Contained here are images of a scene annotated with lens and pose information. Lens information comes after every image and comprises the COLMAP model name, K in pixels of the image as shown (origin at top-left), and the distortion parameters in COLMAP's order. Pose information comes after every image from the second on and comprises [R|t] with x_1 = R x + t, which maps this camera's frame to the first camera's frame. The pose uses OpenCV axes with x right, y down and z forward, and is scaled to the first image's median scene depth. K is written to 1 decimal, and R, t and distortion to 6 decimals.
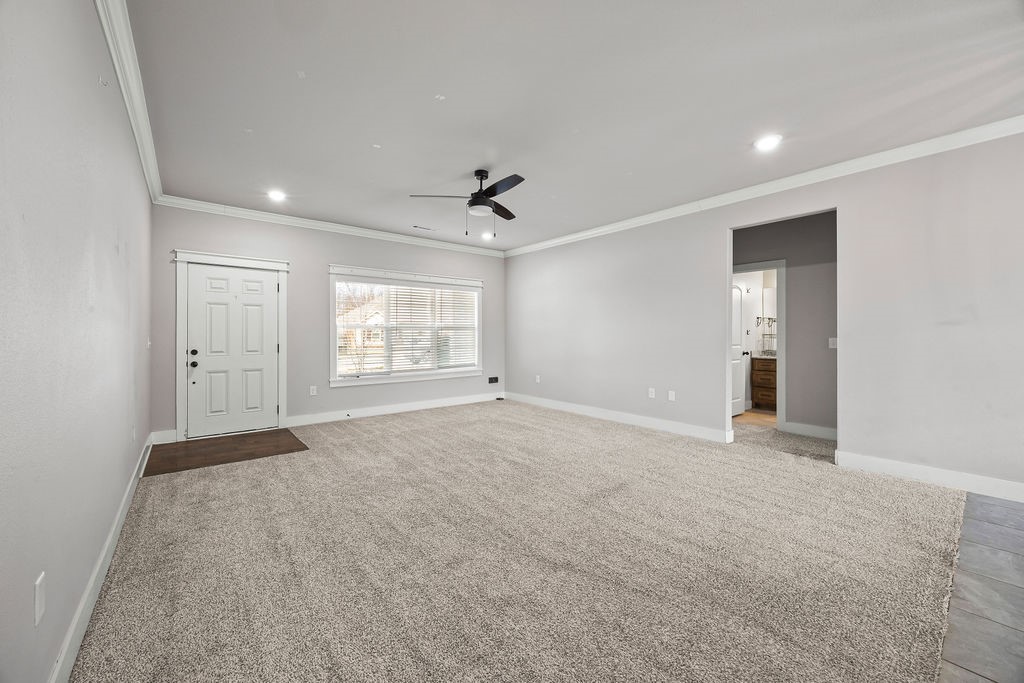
lens RADIAL K [[392.9, 0, 504.9], [0, 392.9, 335.3], [0, 0, 1]] dist [-0.001652, -0.000082]
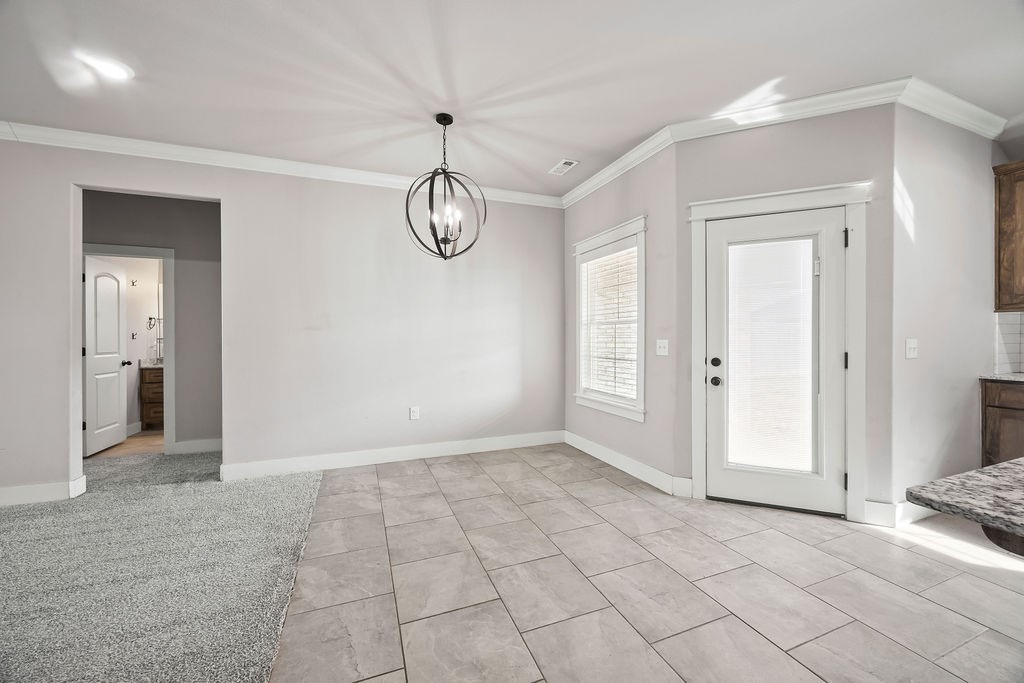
lens RADIAL K [[389.3, 0, 507.3], [0, 389.3, 340.0], [0, 0, 1]] dist [-0.001159, 0.000018]
pose [[0.306024, -0.005187, 0.952010, 0.149253], [0.004533, 0.999982, 0.003991, 0.000893], [-0.952013, 0.003094, 0.306042, 0.069562]]
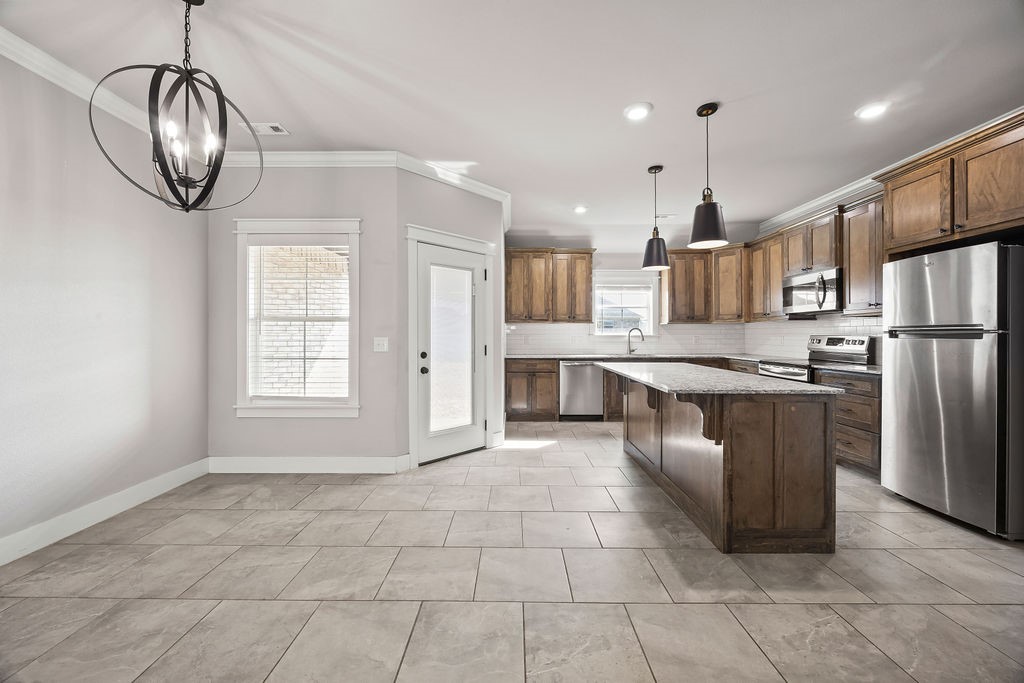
lens RADIAL K [[390.9, 0, 509.9], [0, 390.9, 334.7], [0, 0, 1]] dist [-0.001892, -0.000045]
pose [[-0.771126, 0.000873, 0.636682, 0.206494], [-0.000287, 0.999998, -0.001719, -0.000073], [-0.636683, -0.001508, -0.771124, 0.442824]]
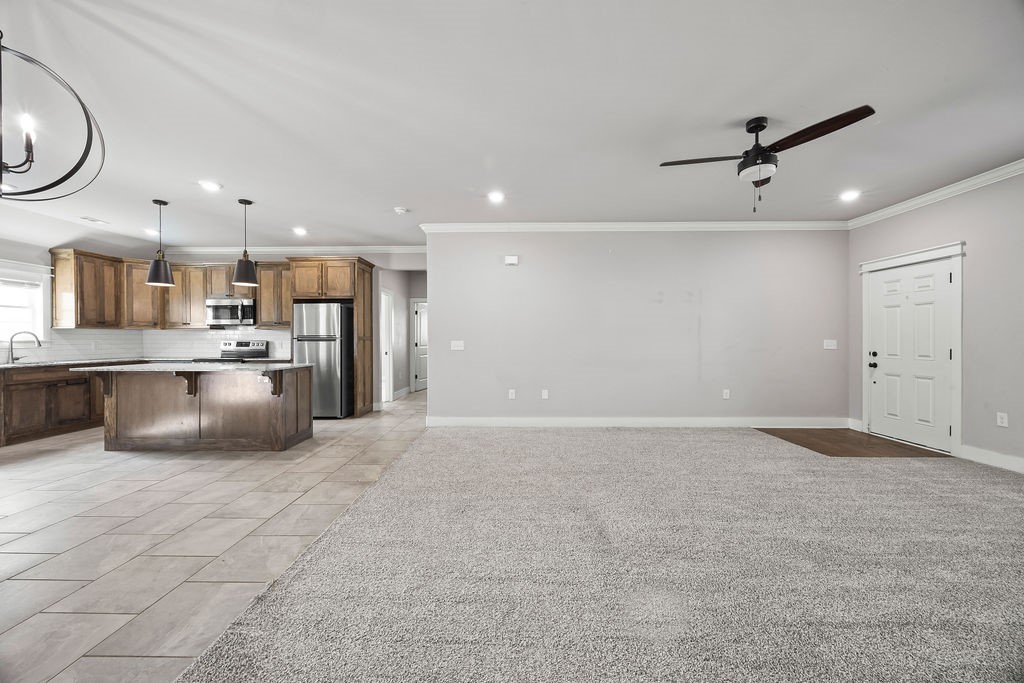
lens RADIAL K [[389.3, 0, 507.3], [0, 389.3, 340.0], [0, 0, 1]] dist [-0.001159, 0.000018]
pose [[-0.641604, 0.001214, -0.767035, 0.674437], [0.002640, 0.999996, -0.000625, 0.002630], [0.767032, -0.002427, -0.641605, 0.912905]]
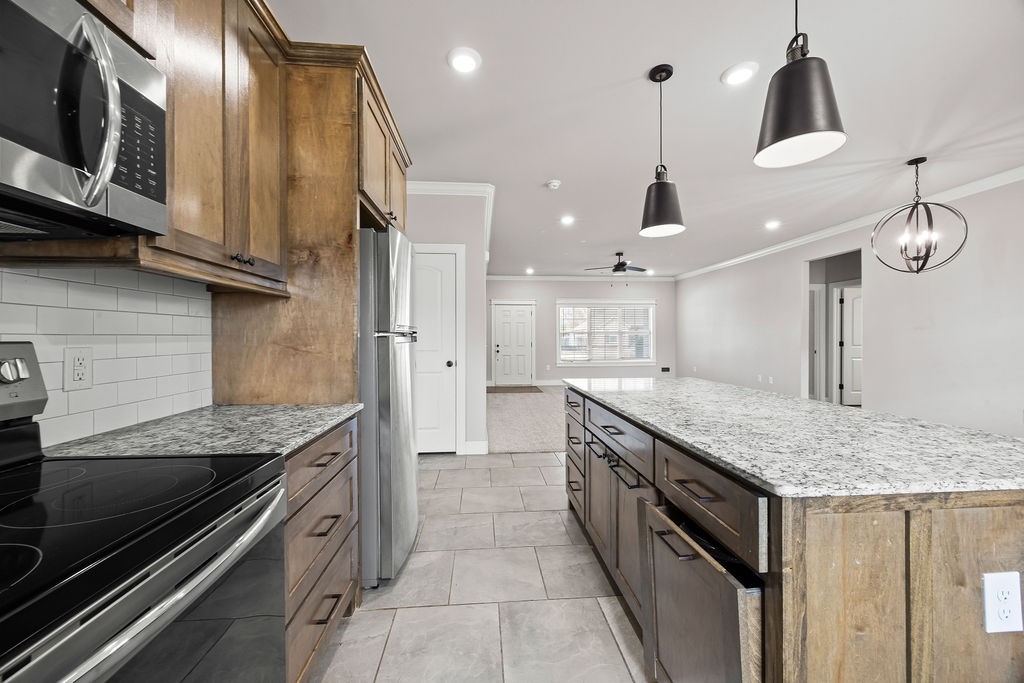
lens RADIAL K [[389.3, 0, 507.3], [0, 389.3, 340.0], [0, 0, 1]] dist [-0.001159, 0.000018]
pose [[0.821776, 0.000180, -0.569811, 0.474424], [0.002421, 0.999990, 0.003807, 0.002980], [0.569806, -0.004507, 0.821767, -0.733147]]
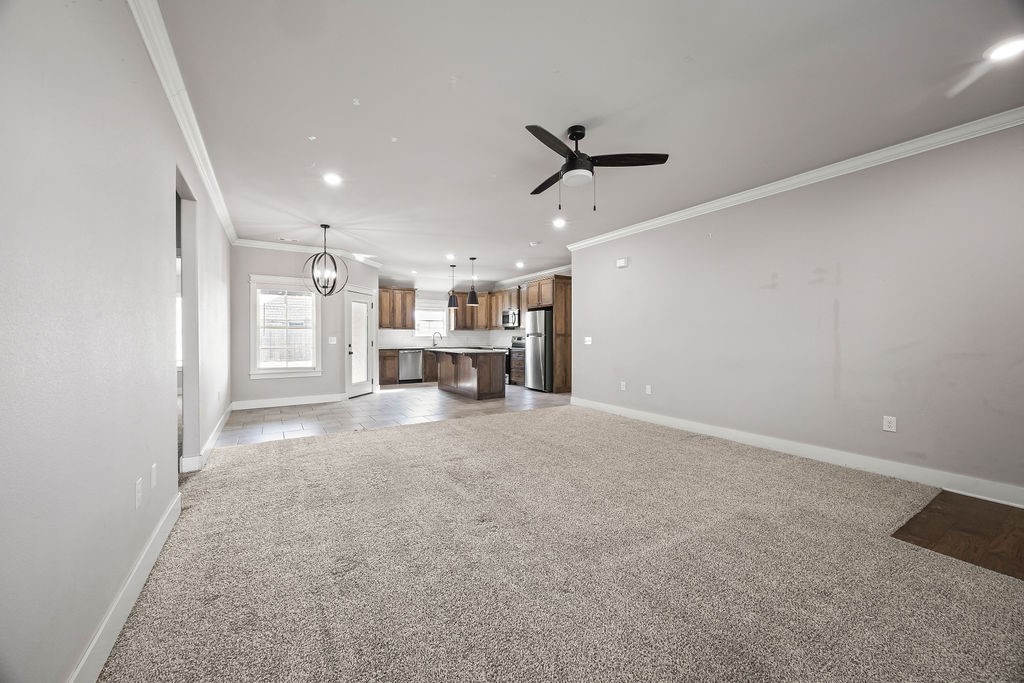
lens RADIAL K [[389.3, 0, 507.3], [0, 389.3, 340.0], [0, 0, 1]] dist [-0.001159, 0.000018]
pose [[-0.991442, -0.000840, 0.130548, -0.023237], [0.000163, 0.999971, 0.007670, 0.003783], [-0.130550, 0.007625, -0.991412, 1.480001]]
